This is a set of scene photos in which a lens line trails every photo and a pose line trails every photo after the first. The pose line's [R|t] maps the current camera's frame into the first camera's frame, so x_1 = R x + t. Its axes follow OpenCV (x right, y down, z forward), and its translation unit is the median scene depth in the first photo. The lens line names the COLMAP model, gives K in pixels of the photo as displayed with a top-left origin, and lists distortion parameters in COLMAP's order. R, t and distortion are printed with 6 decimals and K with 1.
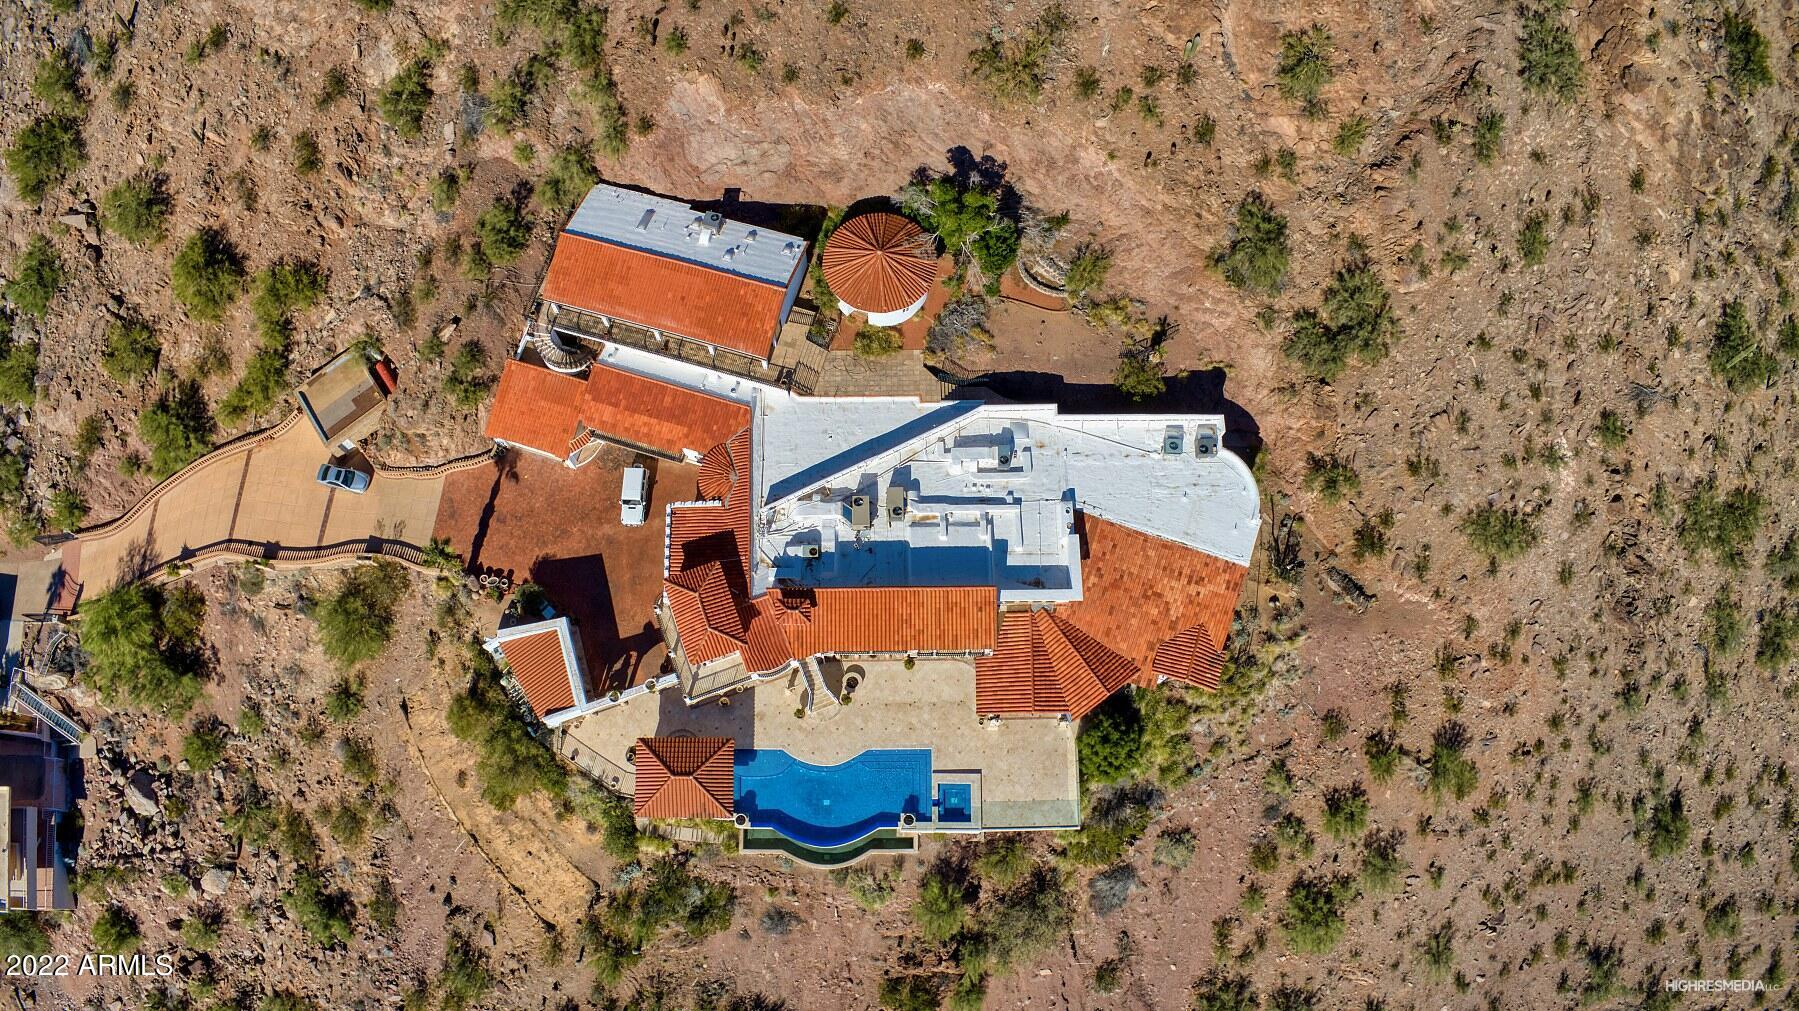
lens RADIAL K [[1218.6, 0, 889.7], [0, 1218.6, 503.2], [0, 0, 1]] dist [-0.267205, 0.080486]
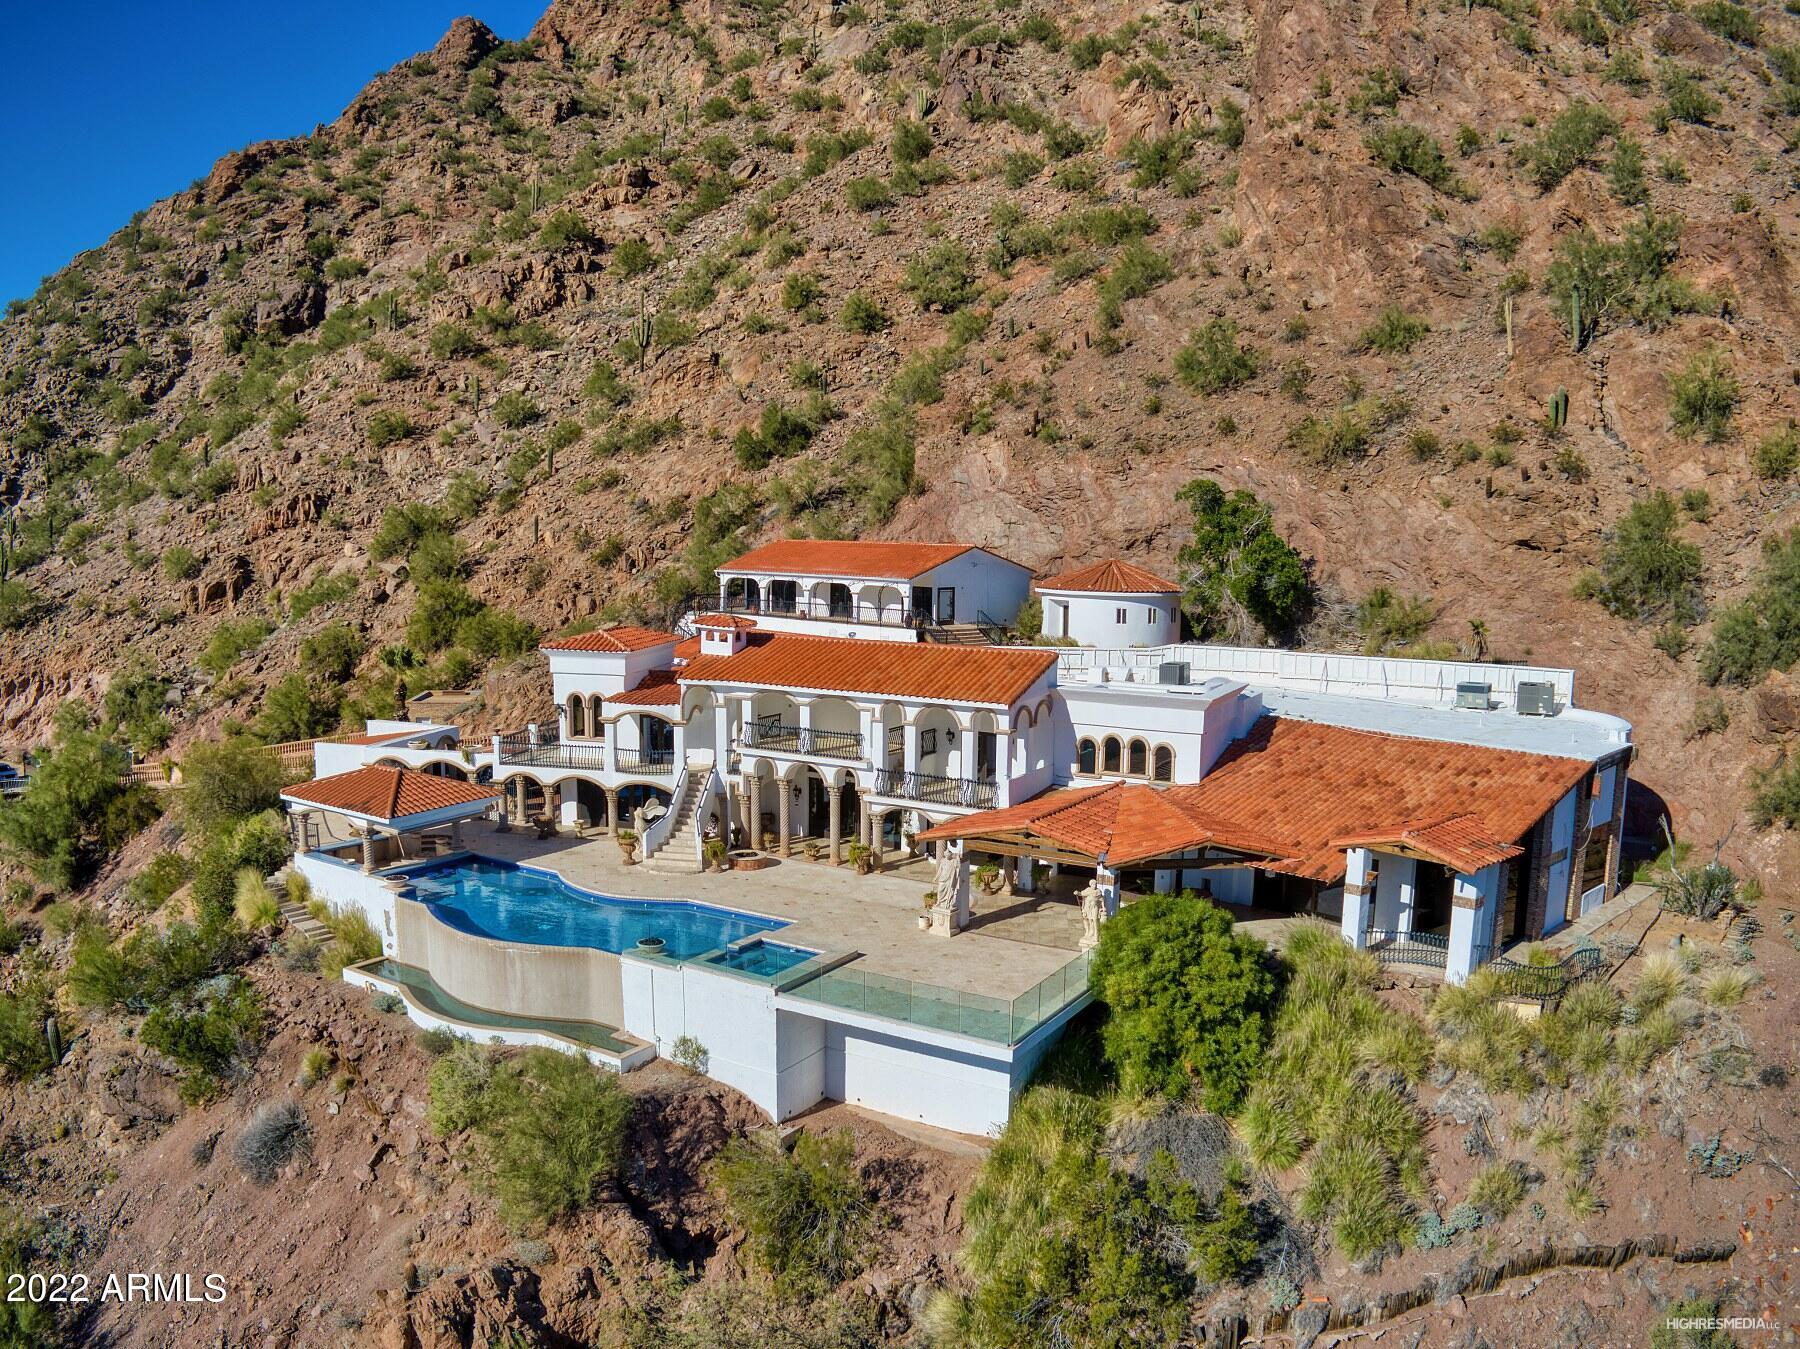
lens RADIAL K [[1372.4, 0, 886.6], [0, 1372.4, 670.3], [0, 0, 1]] dist [-0.272327, 0.088421]
pose [[0.848510, 0.060381, -0.525723, 0.310864], [-0.505674, 0.385316, -0.771897, 0.521962], [0.155962, 0.920807, 0.357477, 0.722375]]
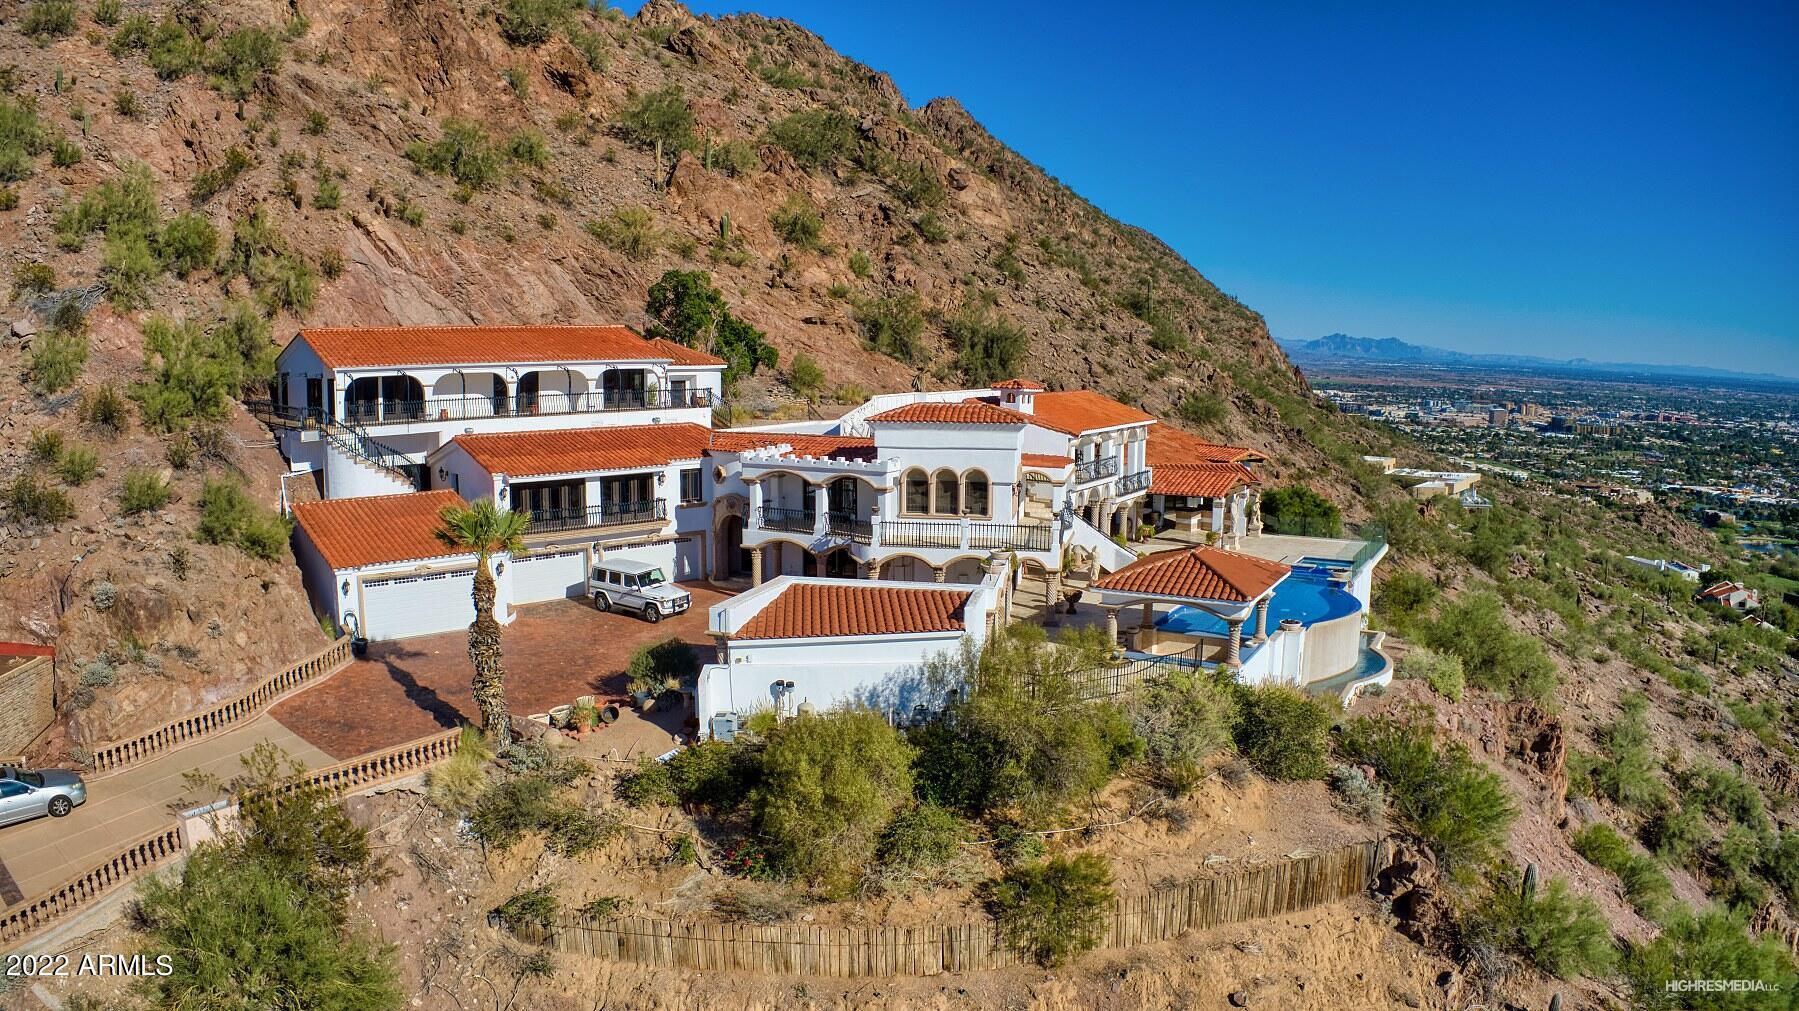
lens RADIAL K [[1218.6, 0, 889.7], [0, 1218.6, 503.2], [0, 0, 1]] dist [-0.267205, 0.080486]
pose [[0.503012, -0.111893, 0.857006, -0.628232], [0.821823, 0.368890, -0.434198, 0.311357], [-0.267557, 0.922714, 0.277512, 0.812250]]
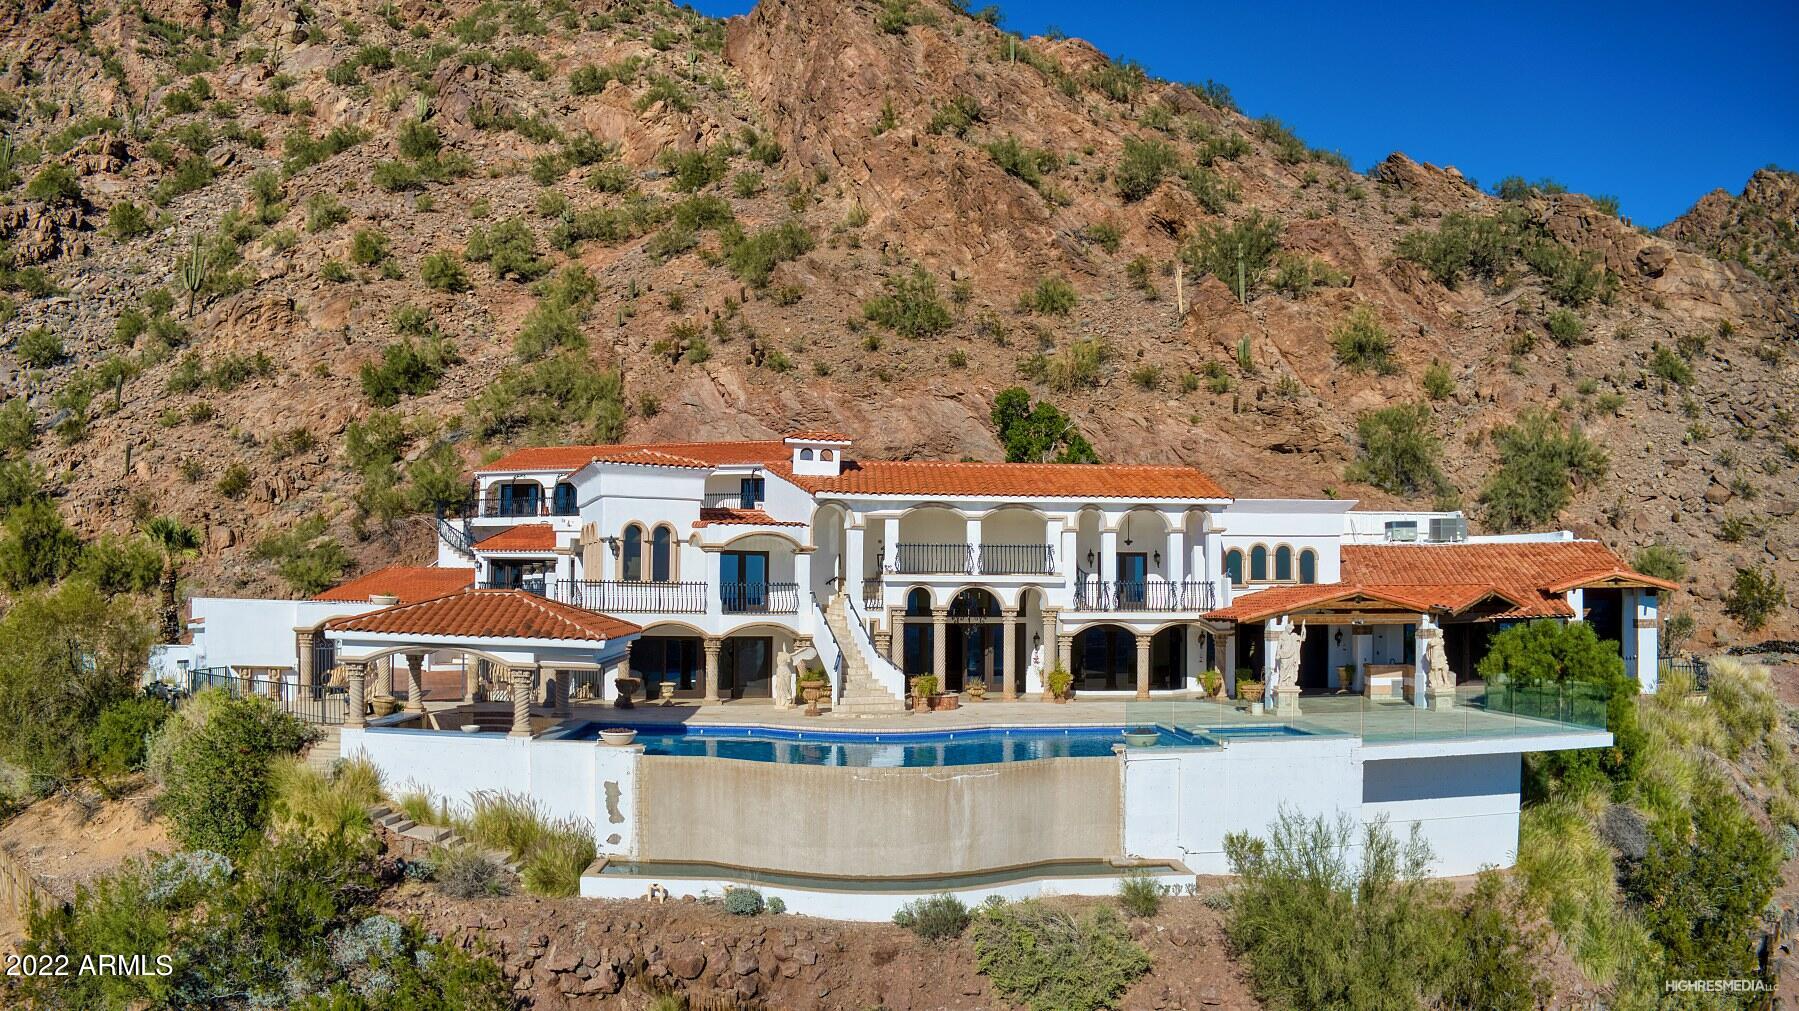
lens RADIAL K [[1218.6, 0, 889.7], [0, 1218.6, 503.2], [0, 0, 1]] dist [-0.267205, 0.080486]
pose [[0.999366, 0.006006, 0.035096, -0.060744], [0.032705, 0.234850, -0.971481, 0.535224], [-0.014077, 0.972013, 0.234505, 0.823469]]
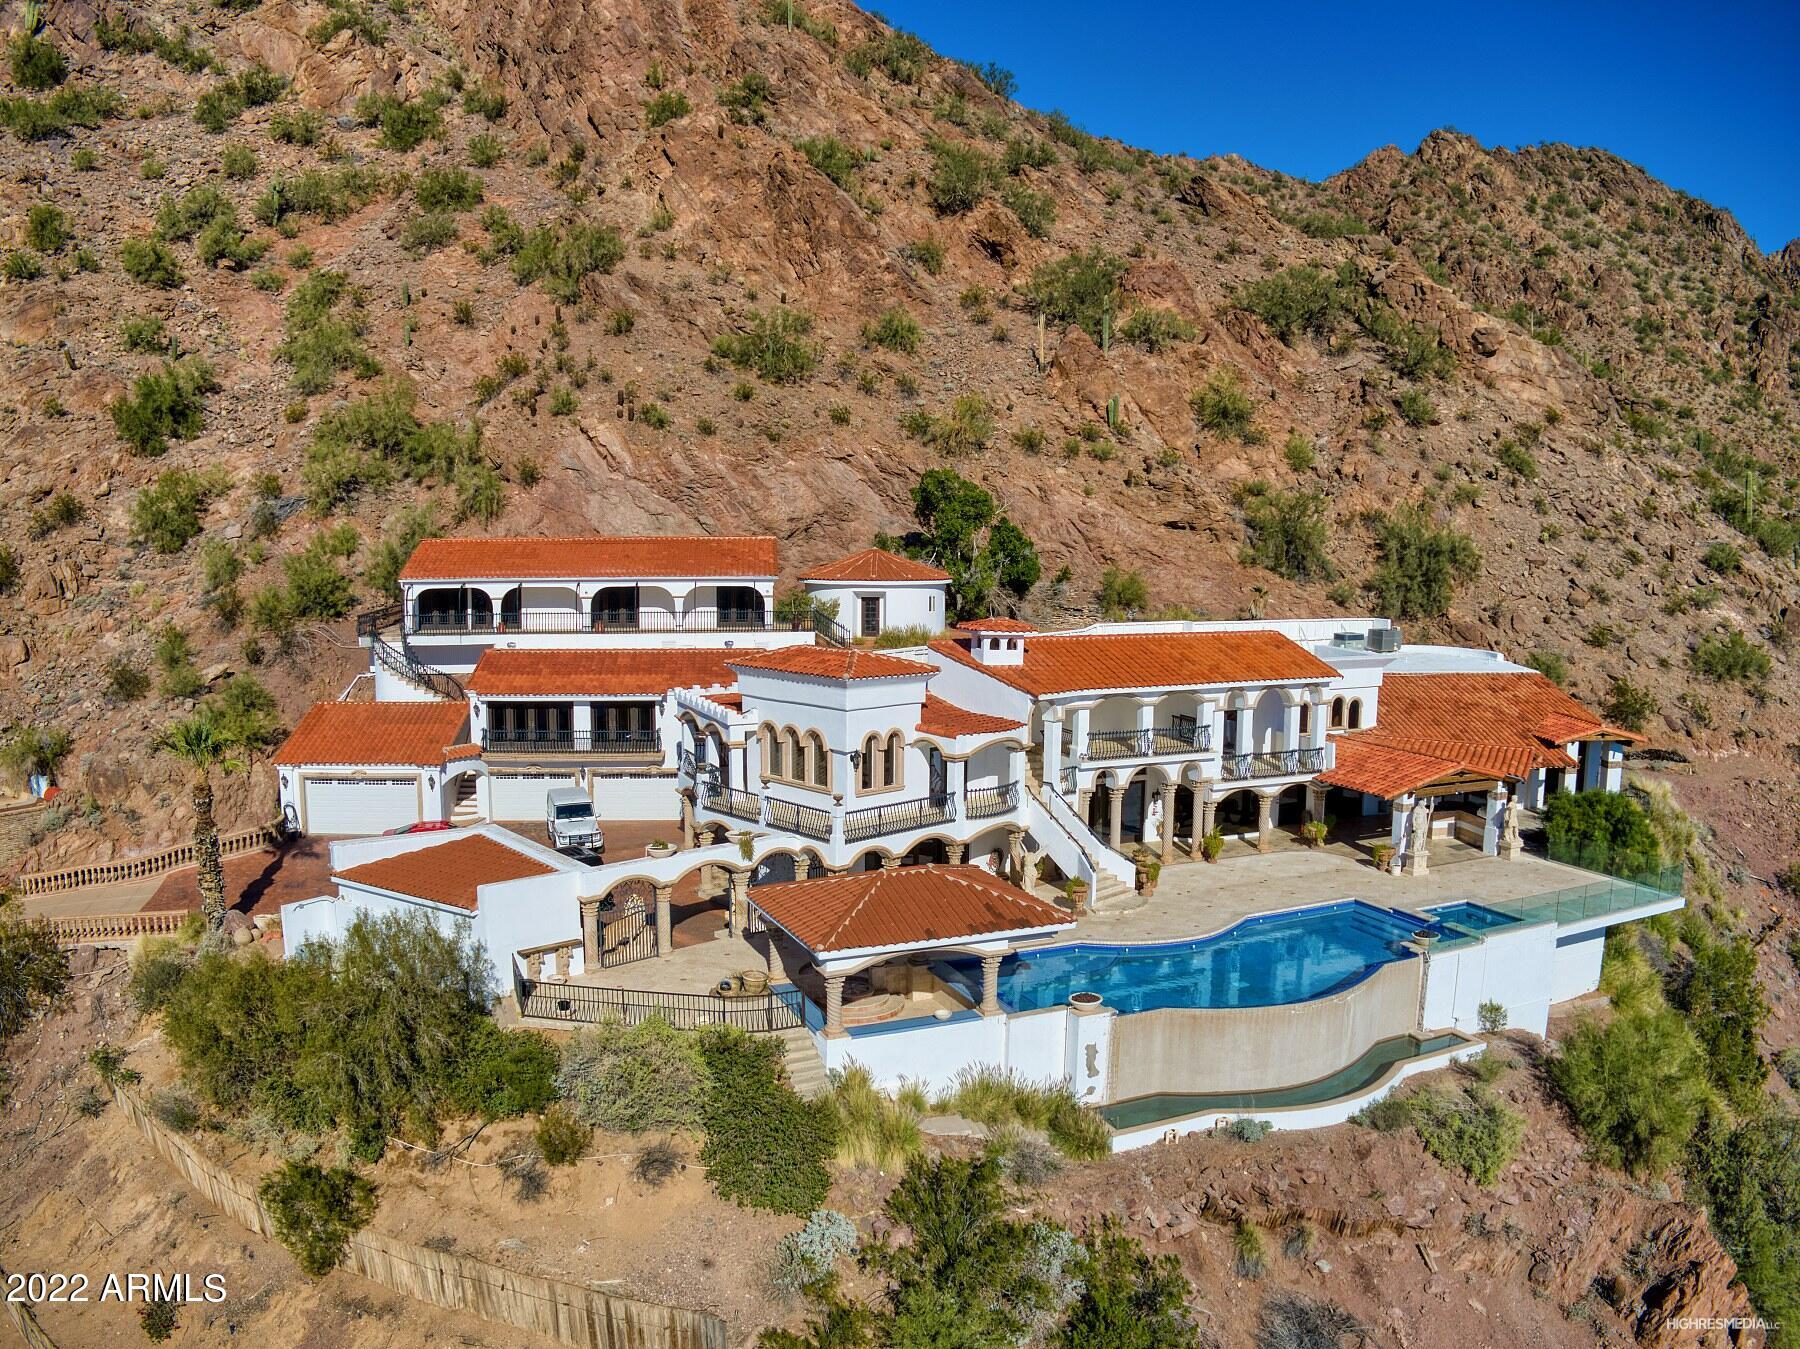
lens RADIAL K [[1372.4, 0, 886.6], [0, 1372.4, 670.3], [0, 0, 1]] dist [-0.272327, 0.088421]
pose [[0.925870, -0.039036, 0.375821, -0.311586], [0.359169, 0.399753, -0.843324, 0.517908], [-0.117315, 0.915792, 0.384139, 0.725874]]
